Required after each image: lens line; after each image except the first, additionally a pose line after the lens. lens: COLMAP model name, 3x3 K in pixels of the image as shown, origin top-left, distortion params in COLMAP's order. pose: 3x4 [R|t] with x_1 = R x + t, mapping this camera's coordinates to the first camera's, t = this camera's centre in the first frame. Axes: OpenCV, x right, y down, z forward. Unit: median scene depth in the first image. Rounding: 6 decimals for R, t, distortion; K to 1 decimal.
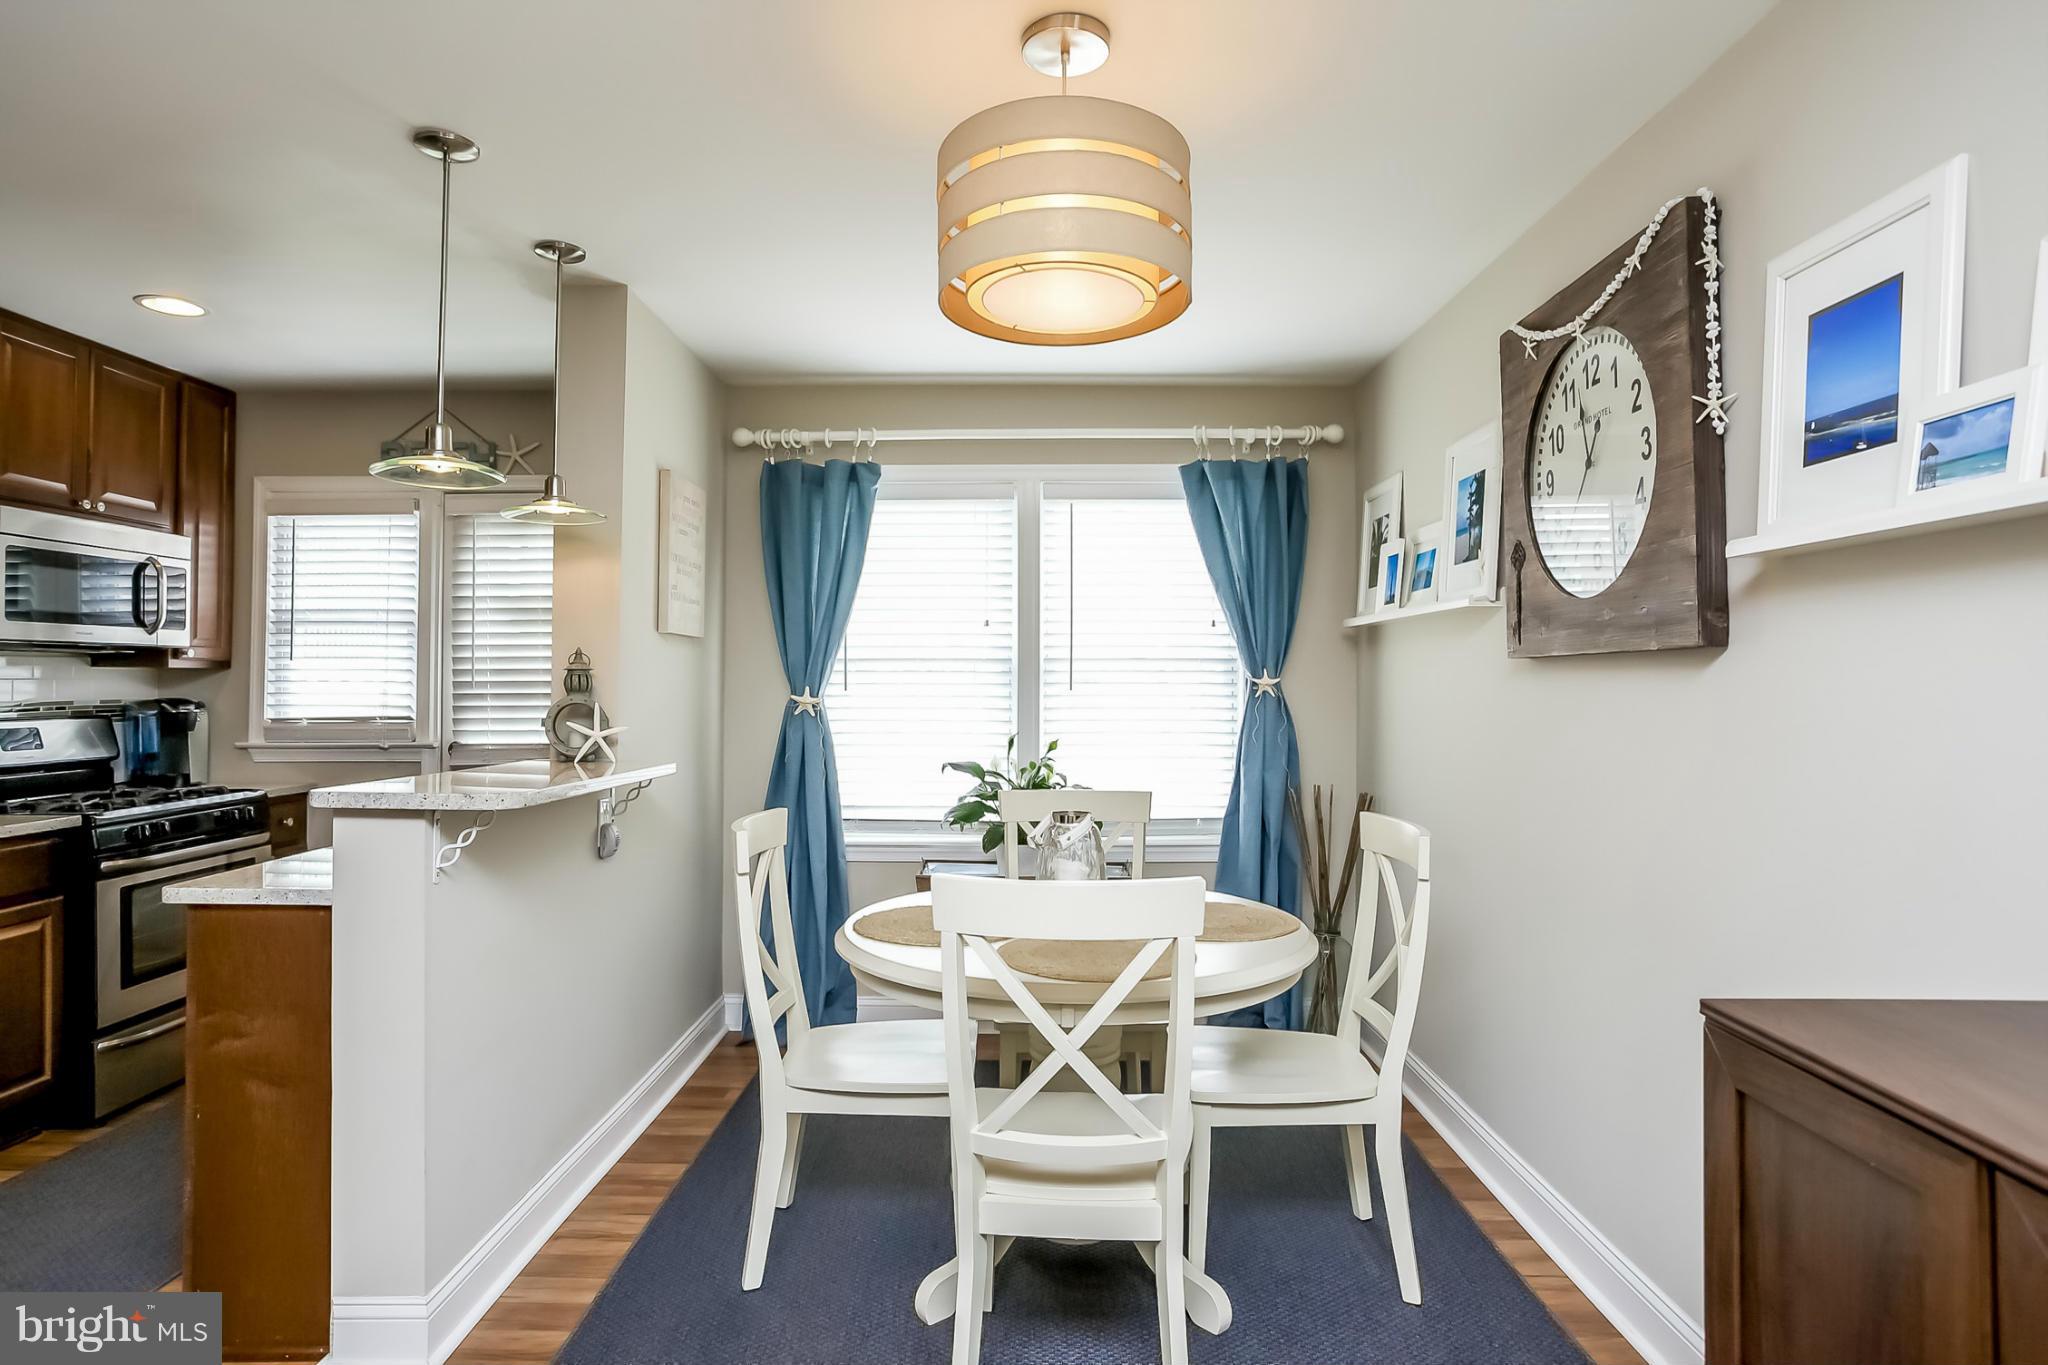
lens RADIAL K [[1132.6, 0, 989.1], [0, 1132.6, 658.8], [0, 0, 1]] dist [-0.026705, 0.017628]
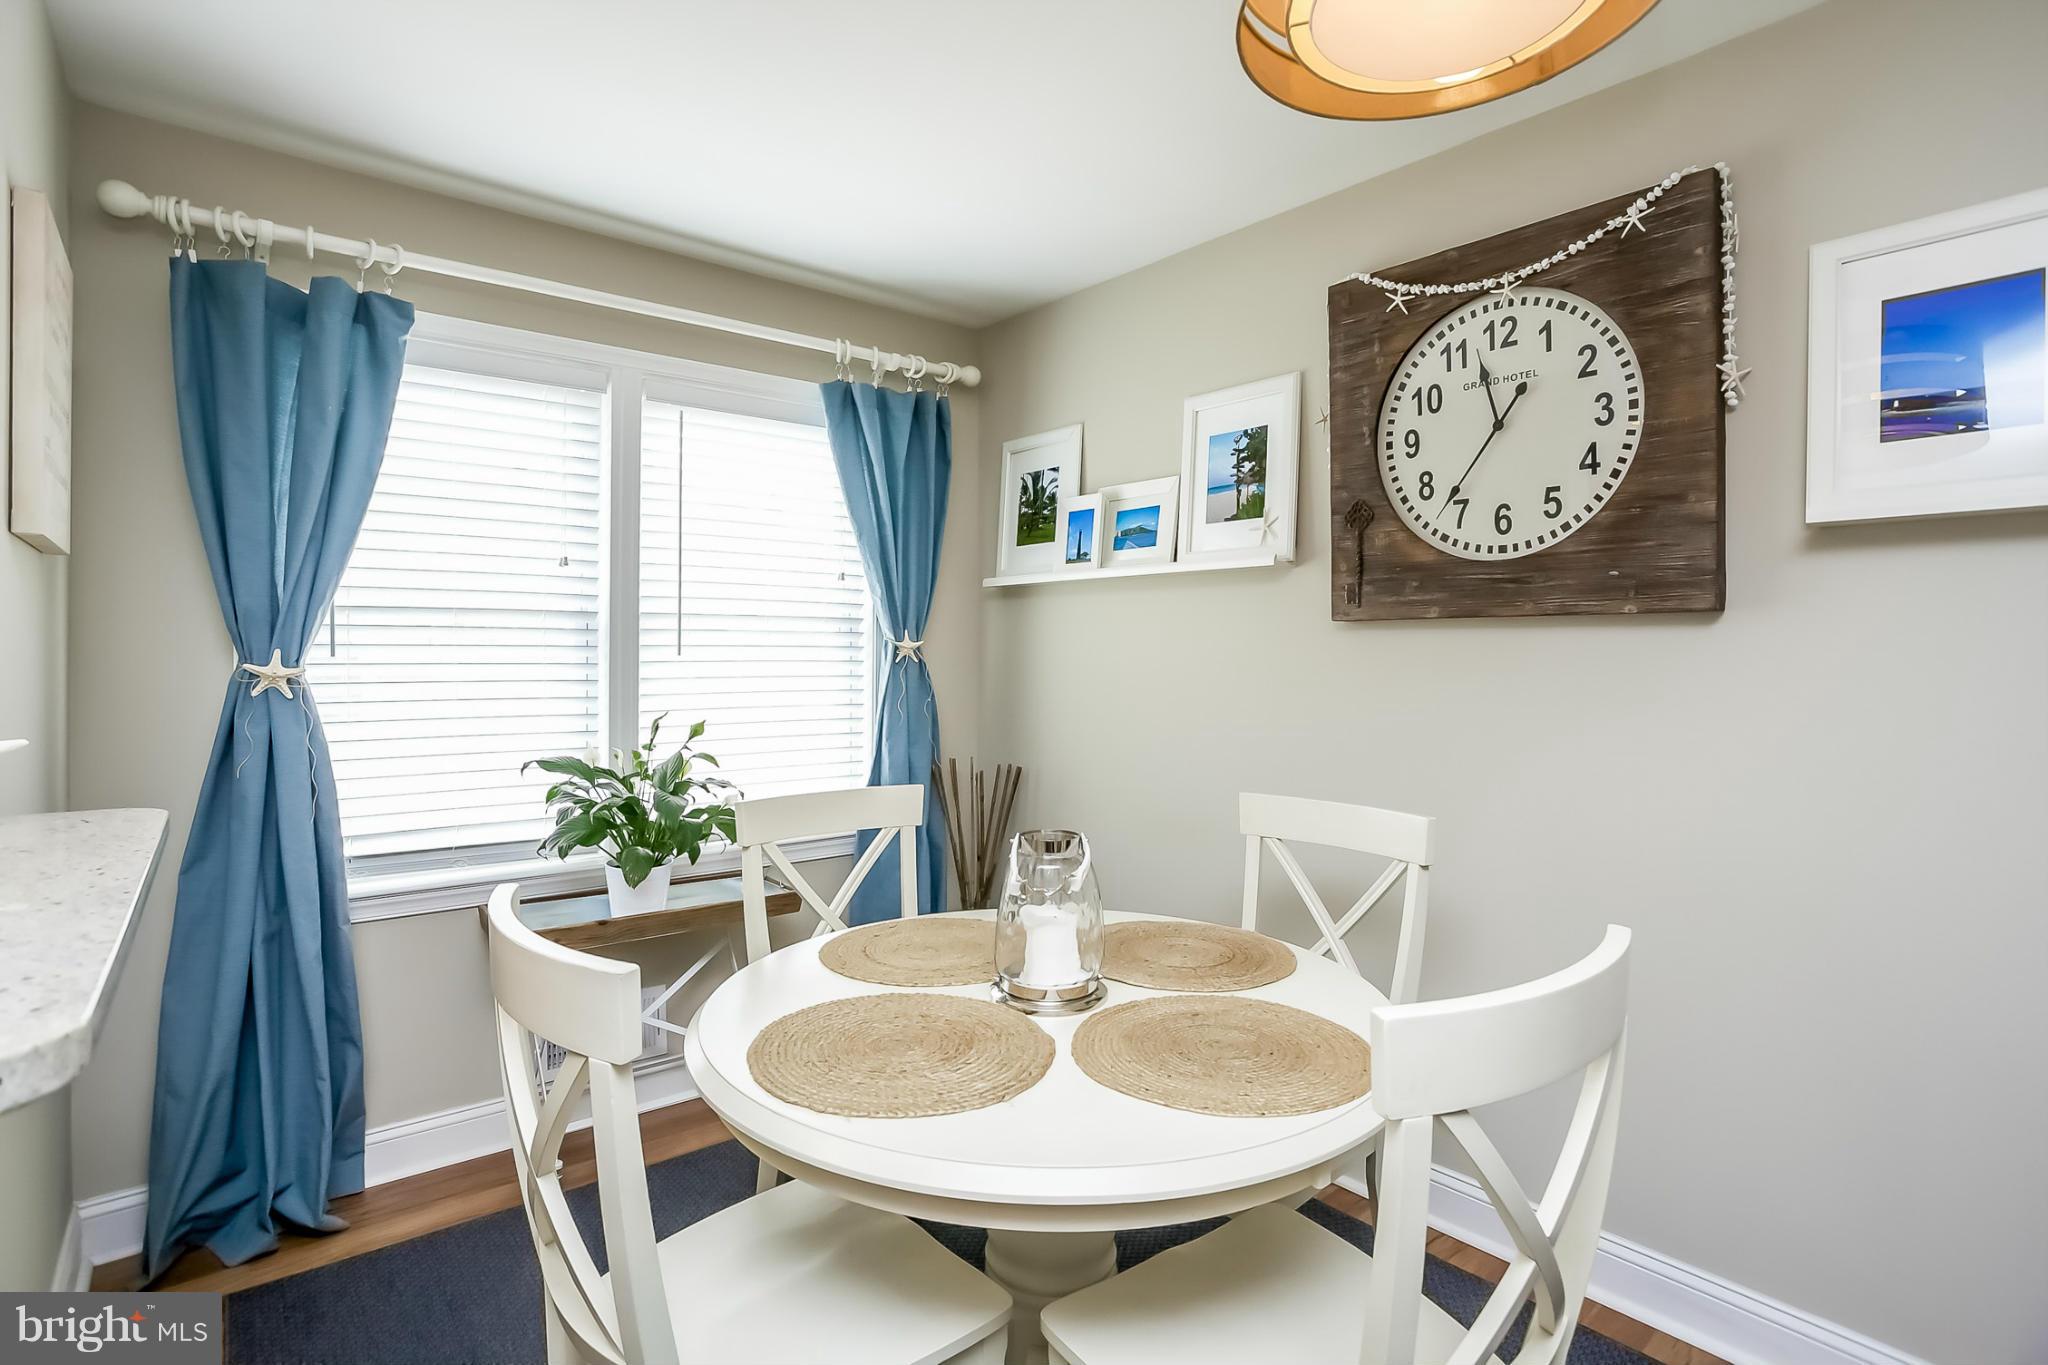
lens RADIAL K [[1030.8, 0, 1012.7], [0, 1030.8, 656.4], [0, 0, 1]] dist [-0.031868, 0.013033]
pose [[0.754376, -0.001739, 0.656440, -0.220716], [-0.016102, 0.999647, 0.021153, 0.010727], [-0.656245, -0.026528, 0.754082, 0.340018]]
